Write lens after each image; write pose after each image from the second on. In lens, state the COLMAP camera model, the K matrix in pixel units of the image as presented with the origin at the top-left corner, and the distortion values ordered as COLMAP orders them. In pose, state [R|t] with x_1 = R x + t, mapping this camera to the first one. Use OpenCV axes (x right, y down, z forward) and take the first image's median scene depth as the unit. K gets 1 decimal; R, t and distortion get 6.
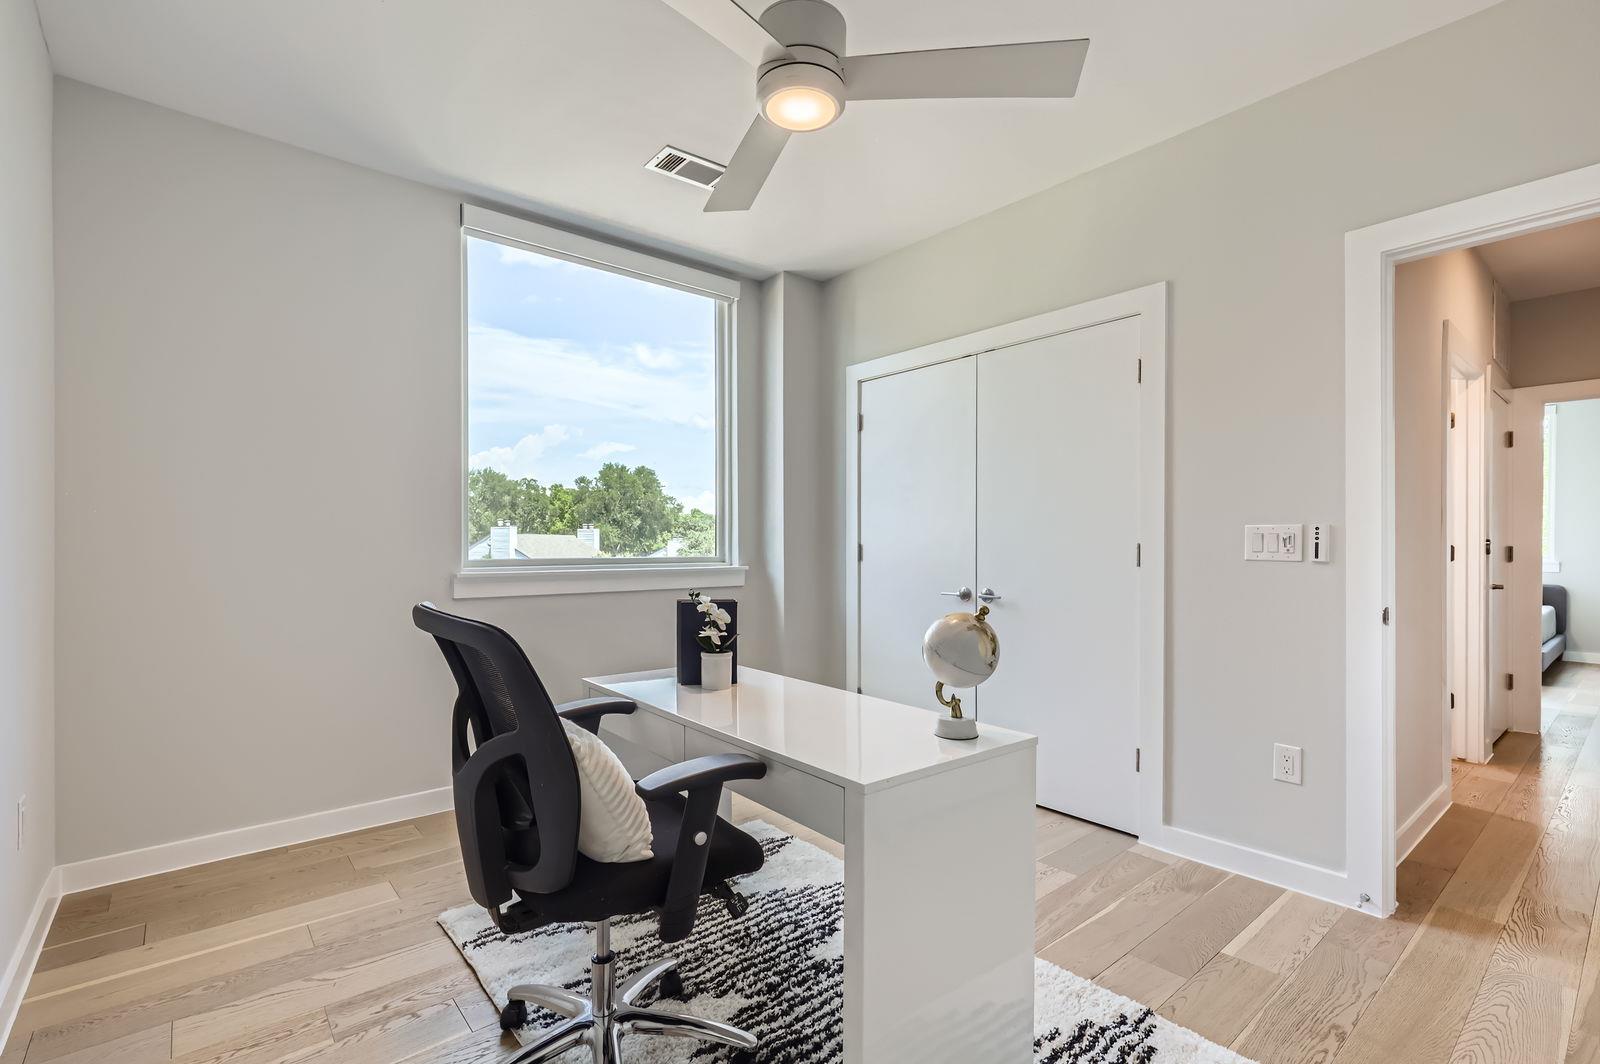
lens RADIAL K [[722.3, 0, 791.4], [0, 722.3, 547.3], [0, 0, 1]] dist [0.006605, -0.002317]
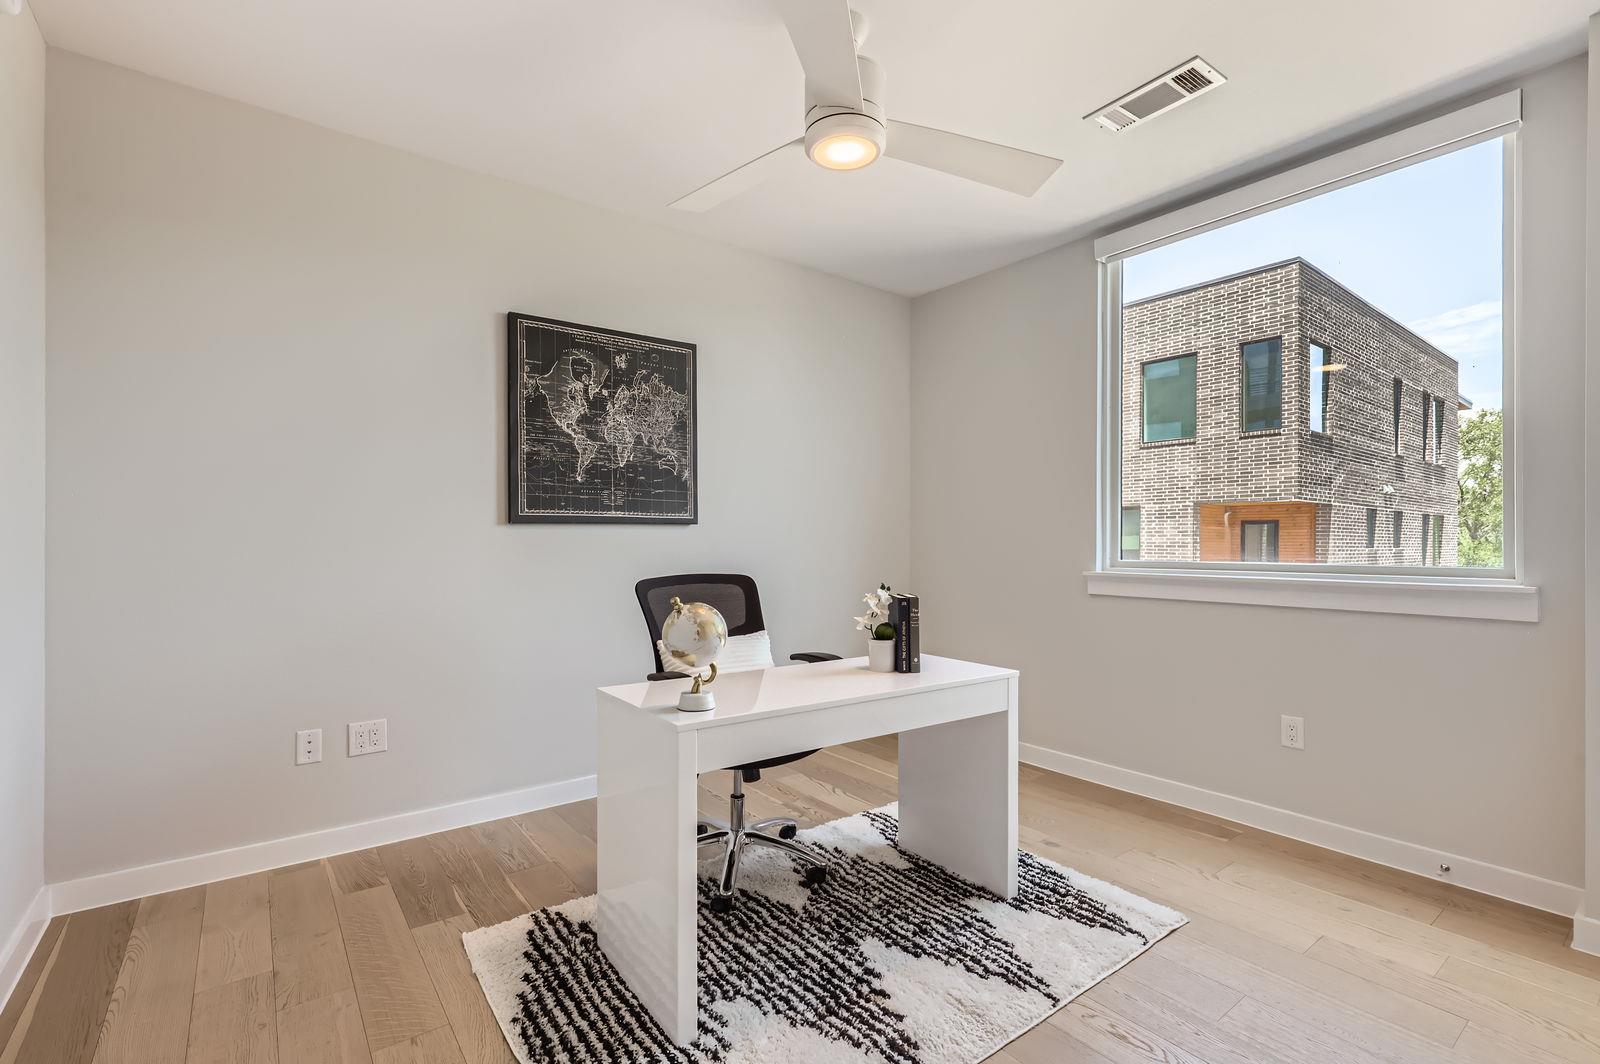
lens RADIAL K [[722.3, 0, 800.7], [0, 722.3, 534.5], [0, 0, 1]] dist [0.006605, -0.002317]
pose [[-0.039337, -0.012727, -0.999145, 1.010052], [-0.005121, 0.999908, -0.012535, -0.006638], [0.999213, 0.004623, -0.039398, 0.879341]]
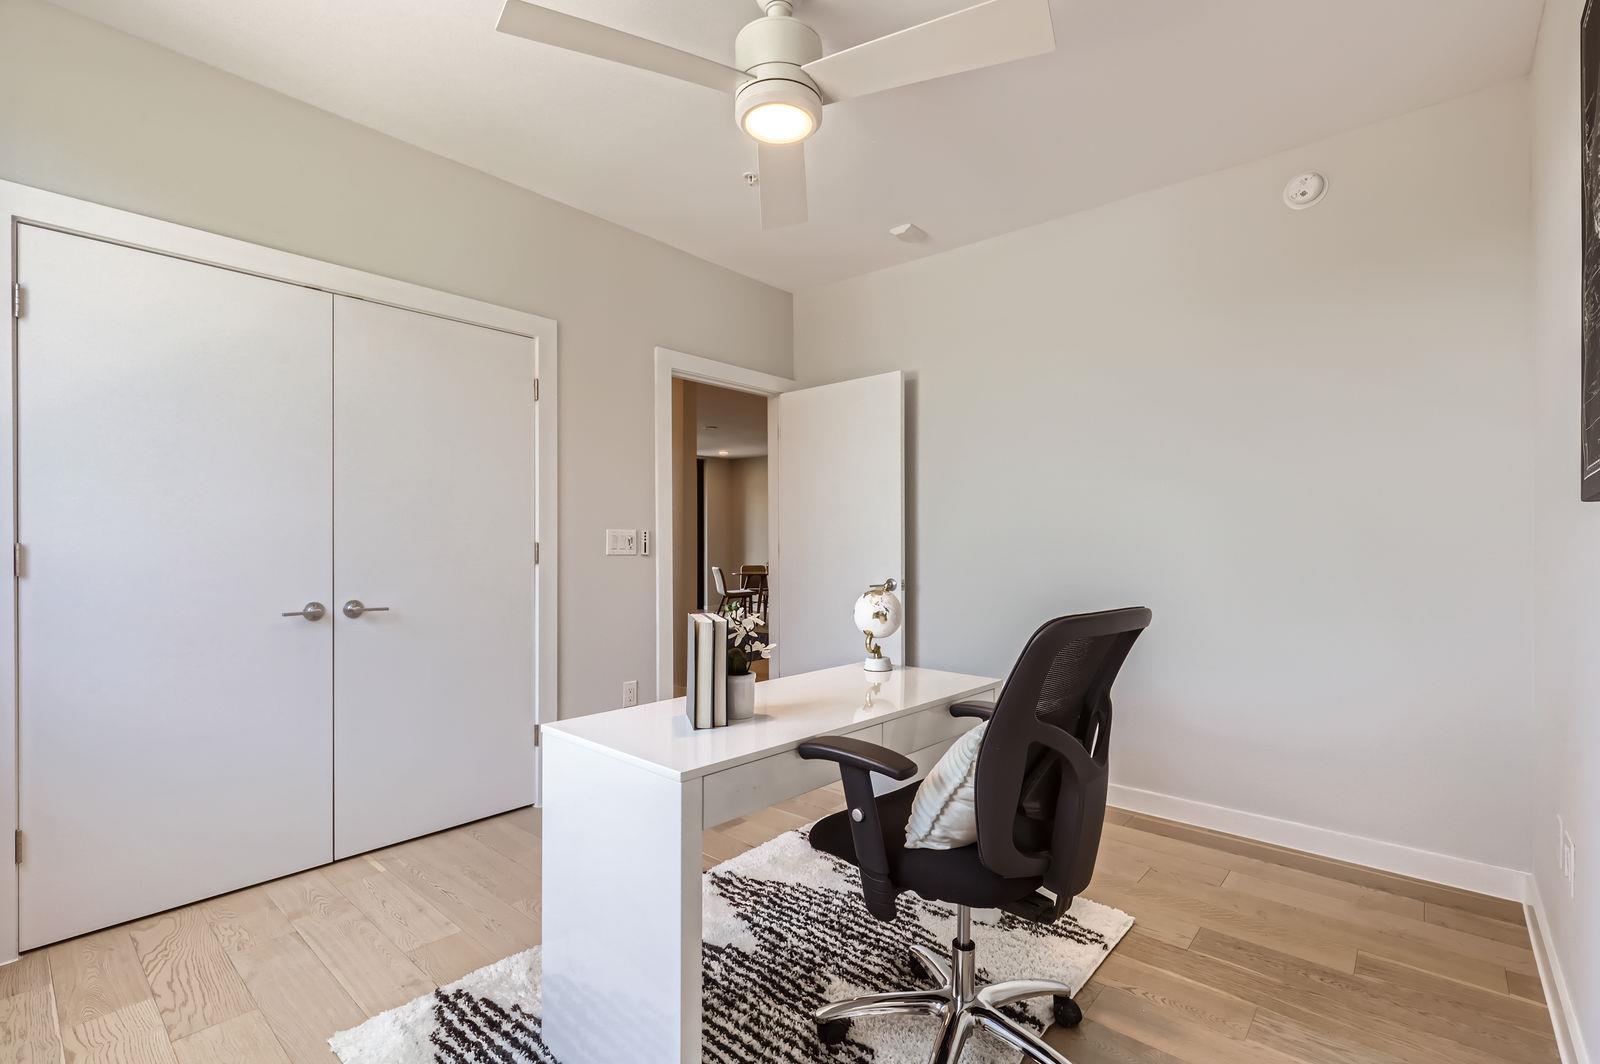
lens RADIAL K [[722.3, 0, 793.0], [0, 722.3, 539.5], [0, 0, 1]] dist [0.006605, -0.002317]
pose [[-0.148992, 0.001376, 0.988837, -0.915321], [-0.000174, 0.999999, -0.001418, -0.011528], [-0.988838, -0.000383, -0.148992, 1.018910]]
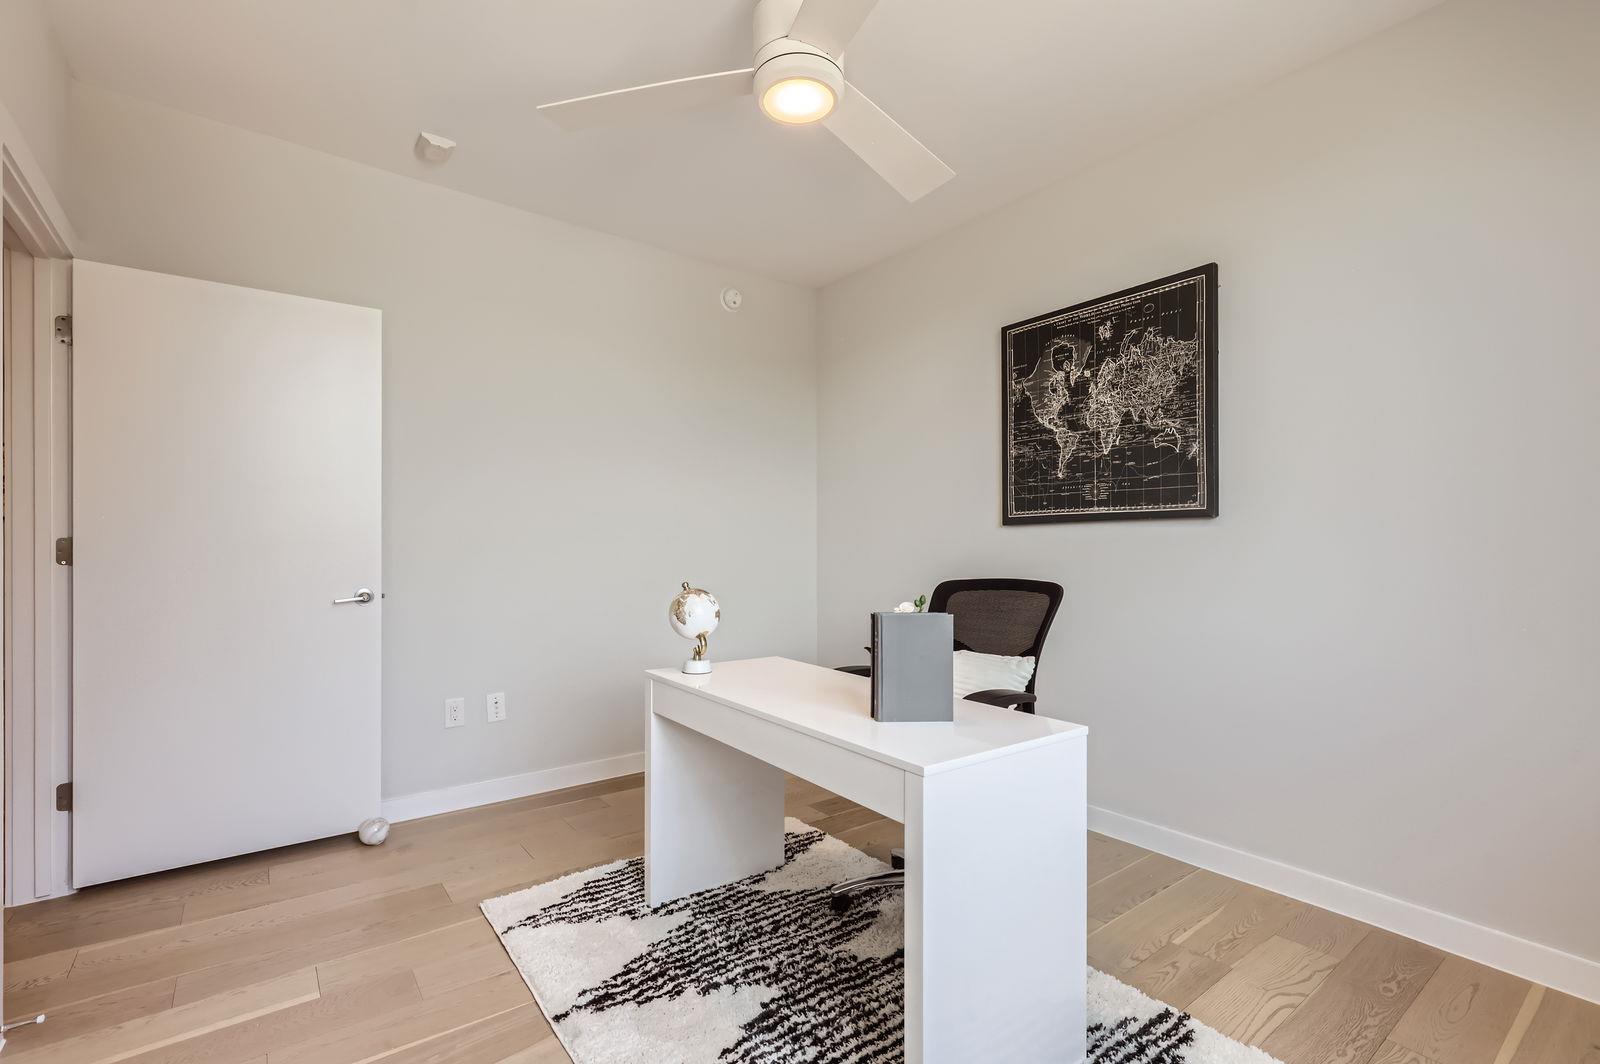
lens RADIAL K [[722.3, 0, 794.1], [0, 722.3, 538.4], [0, 0, 1]] dist [0.006605, -0.002317]
pose [[-0.998943, -0.004256, 0.045768, -0.026384], [-0.004658, 0.999952, -0.008670, -0.001379], [-0.045729, -0.008874, -0.998914, 1.788024]]
